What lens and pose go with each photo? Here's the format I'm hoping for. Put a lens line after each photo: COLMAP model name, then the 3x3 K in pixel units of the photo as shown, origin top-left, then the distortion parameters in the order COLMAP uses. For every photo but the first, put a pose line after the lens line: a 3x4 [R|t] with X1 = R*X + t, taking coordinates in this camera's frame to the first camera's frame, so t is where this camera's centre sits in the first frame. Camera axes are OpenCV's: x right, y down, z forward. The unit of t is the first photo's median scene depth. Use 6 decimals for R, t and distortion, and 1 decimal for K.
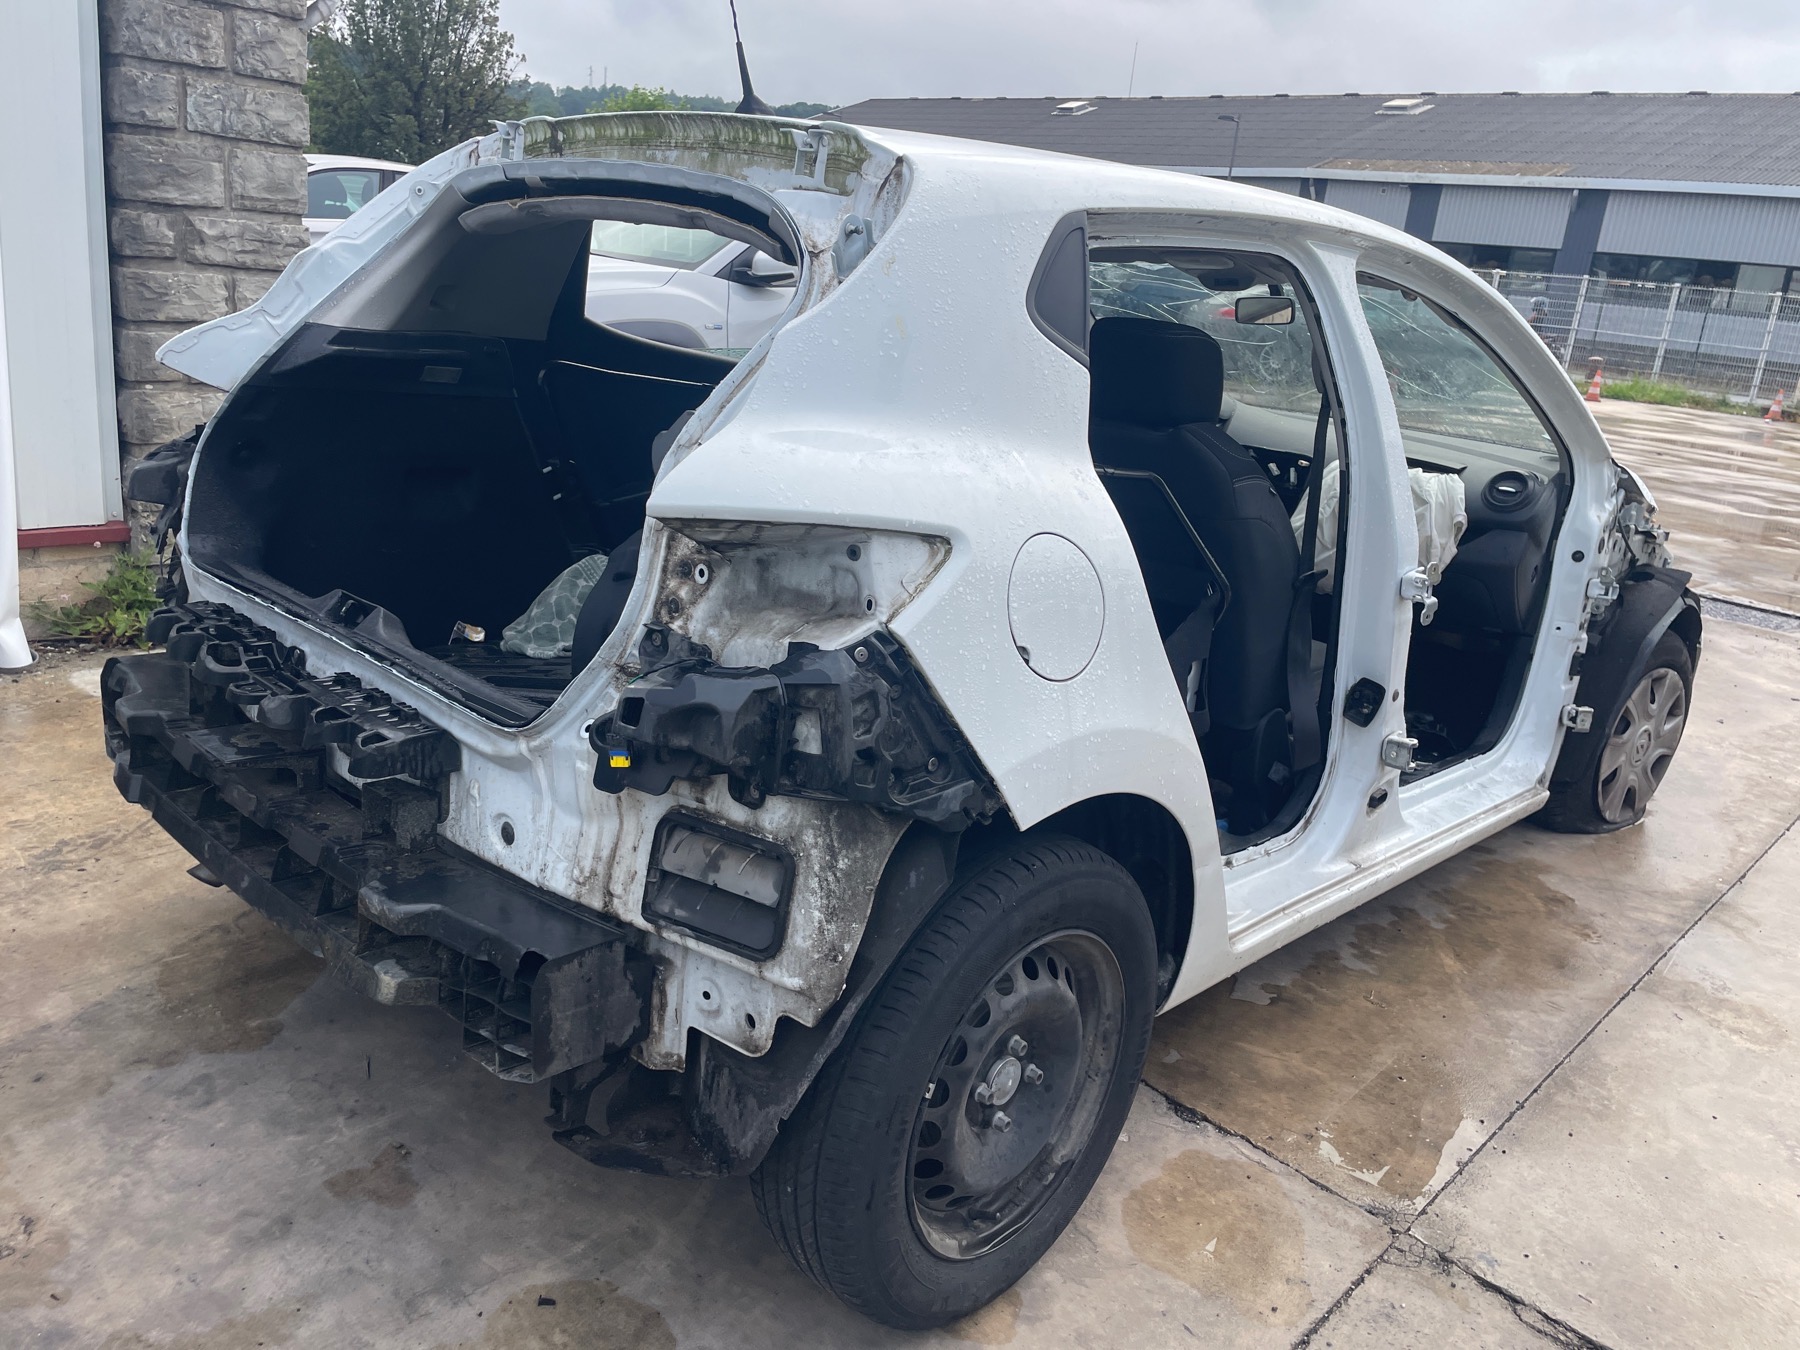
lens RADIAL K [[1366.0, 0, 897.7], [0, 1366.0, 632.6], [0, 0, 1]] dist [0.055915, -0.076605]
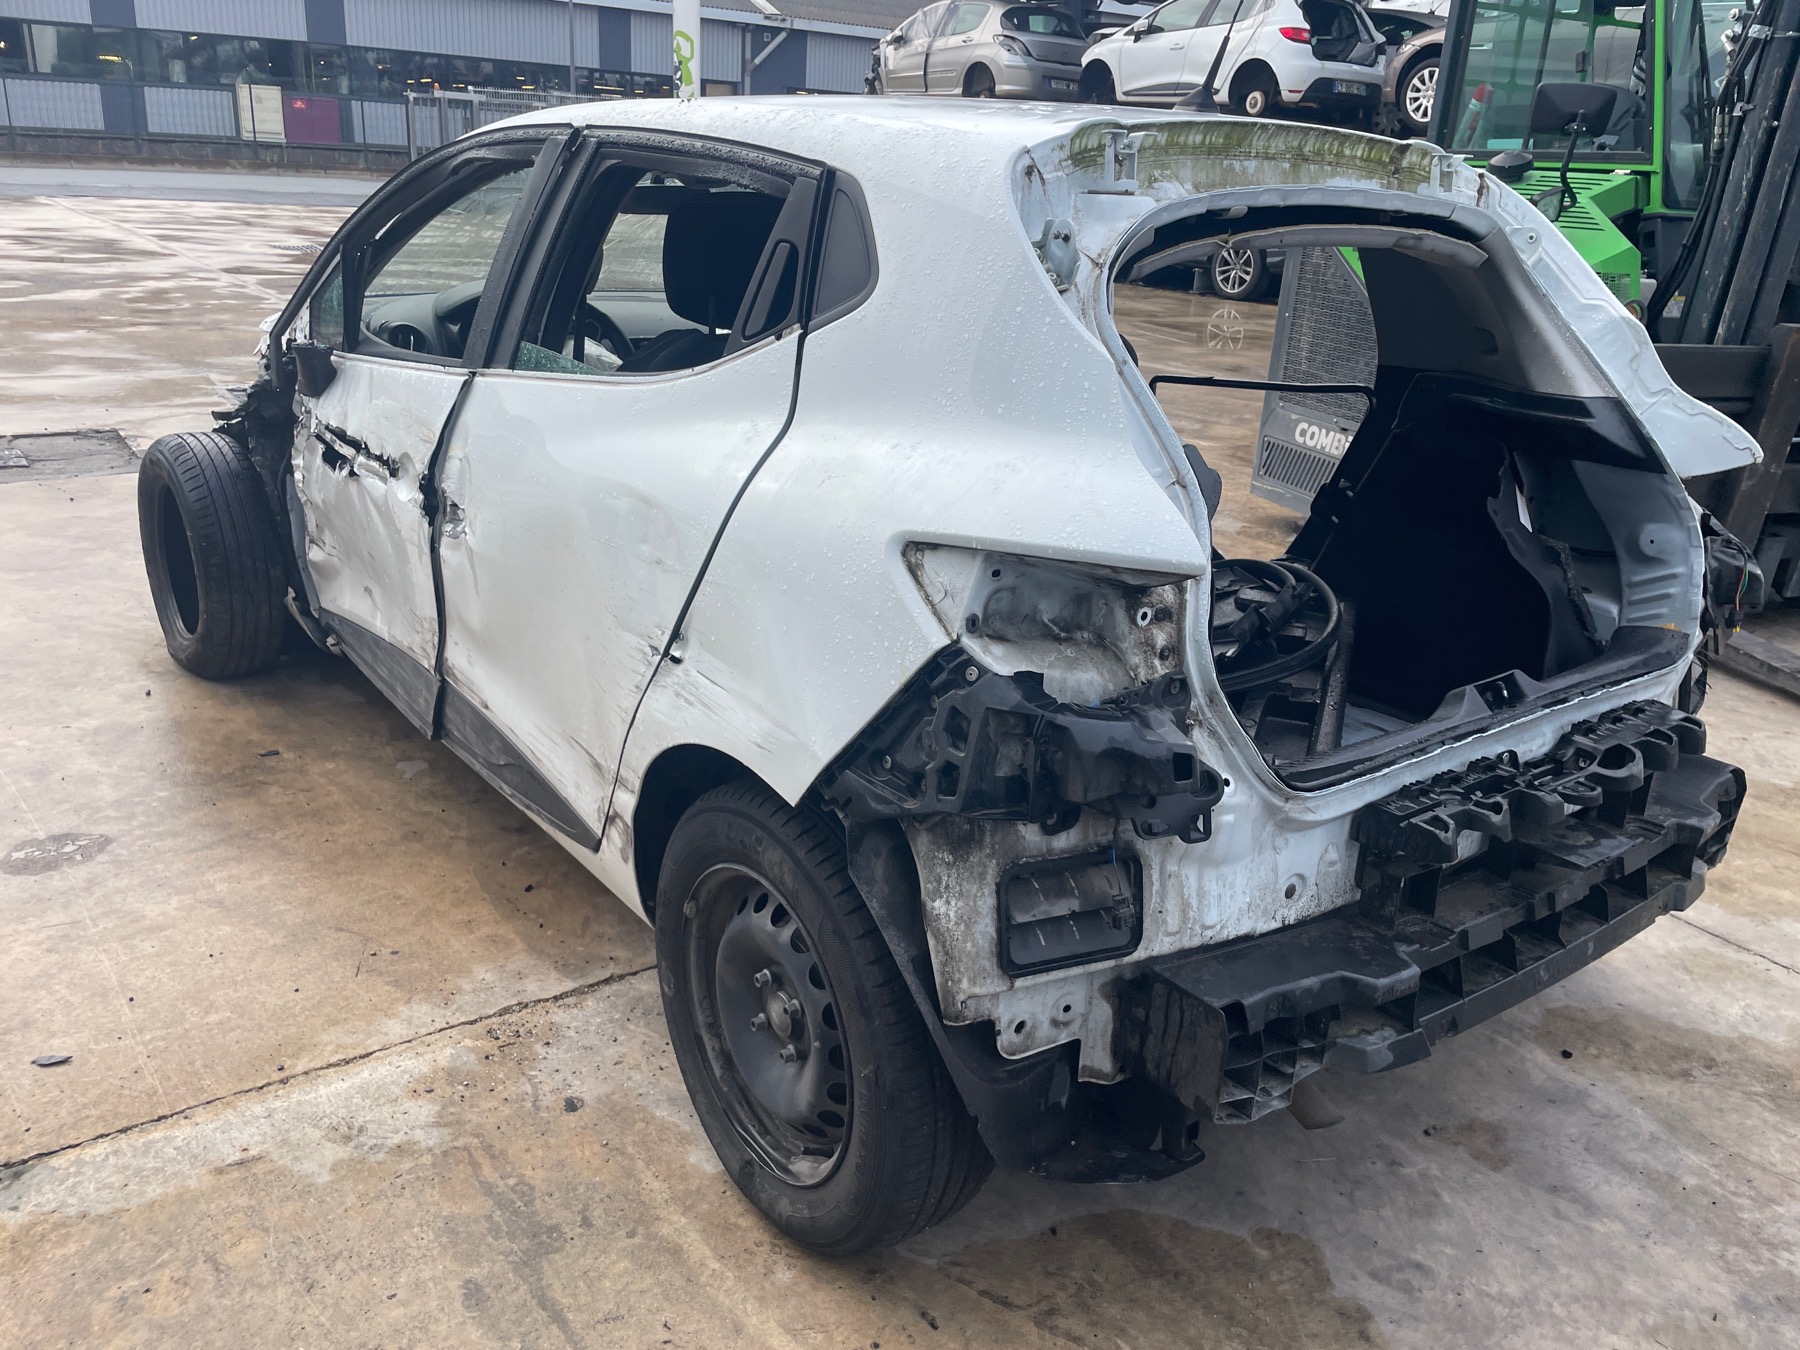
lens RADIAL K [[1366.0, 0, 903.9], [0, 1366.0, 660.8], [0, 0, 1]] dist [0.058422, -0.099255]
pose [[0.190740, -0.424907, 0.884914, -1.259297], [0.226259, 0.896222, 0.381567, -0.478889], [-0.955209, 0.127439, 0.267085, 1.063986]]
